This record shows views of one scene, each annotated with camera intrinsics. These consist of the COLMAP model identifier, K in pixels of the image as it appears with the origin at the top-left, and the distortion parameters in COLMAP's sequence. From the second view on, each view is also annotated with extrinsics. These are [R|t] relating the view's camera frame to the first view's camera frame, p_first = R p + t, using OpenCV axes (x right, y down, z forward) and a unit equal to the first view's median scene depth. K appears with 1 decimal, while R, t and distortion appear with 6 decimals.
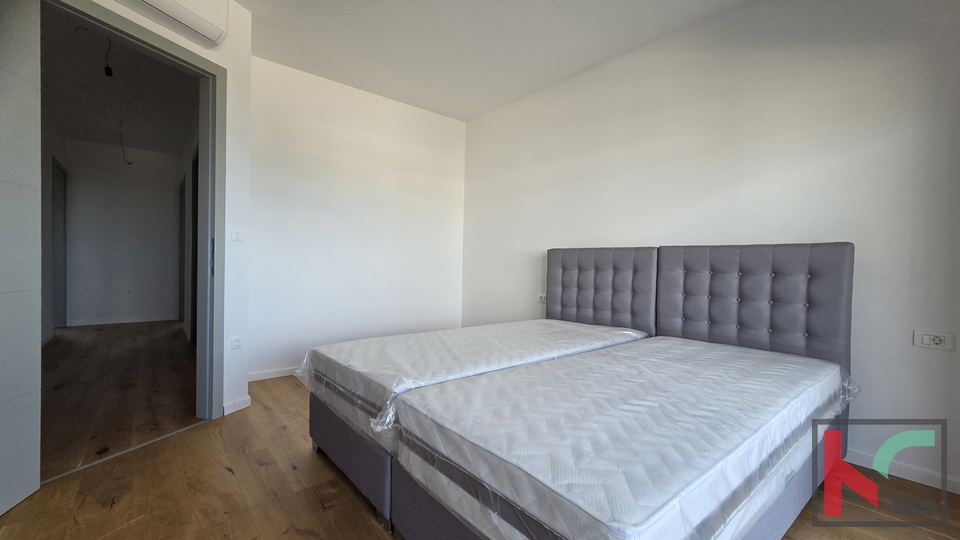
lens RADIAL K [[392.3, 0, 477.9], [0, 392.3, 267.3], [0, 0, 1]] dist [0.001083, -0.000776]
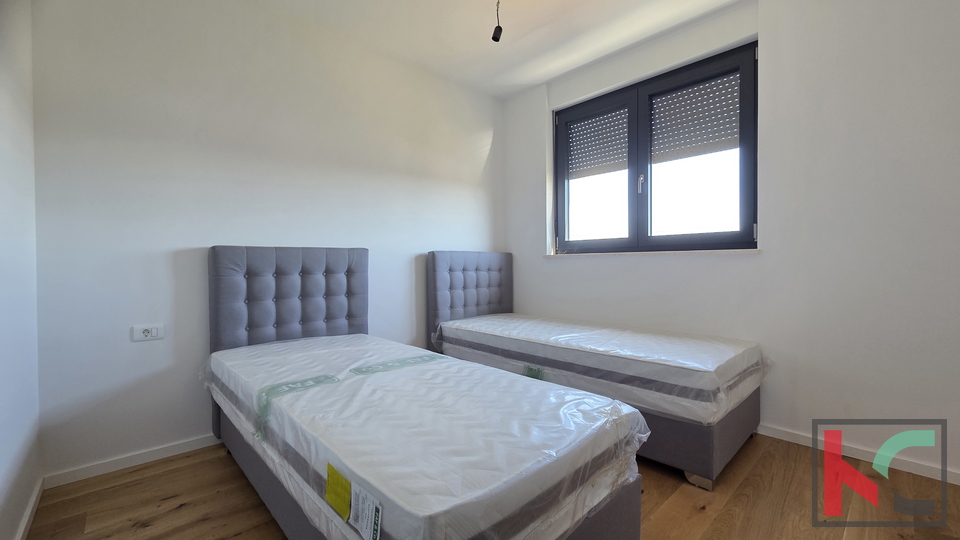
lens RADIAL K [[392.3, 0, 474.7], [0, 392.3, 263.0], [0, 0, 1]] dist [0.001083, -0.000776]
pose [[-0.057239, -0.010375, 0.998307, -0.479666], [0.036524, 0.999255, 0.012479, -0.010485], [-0.997692, 0.037176, -0.056818, 0.640260]]
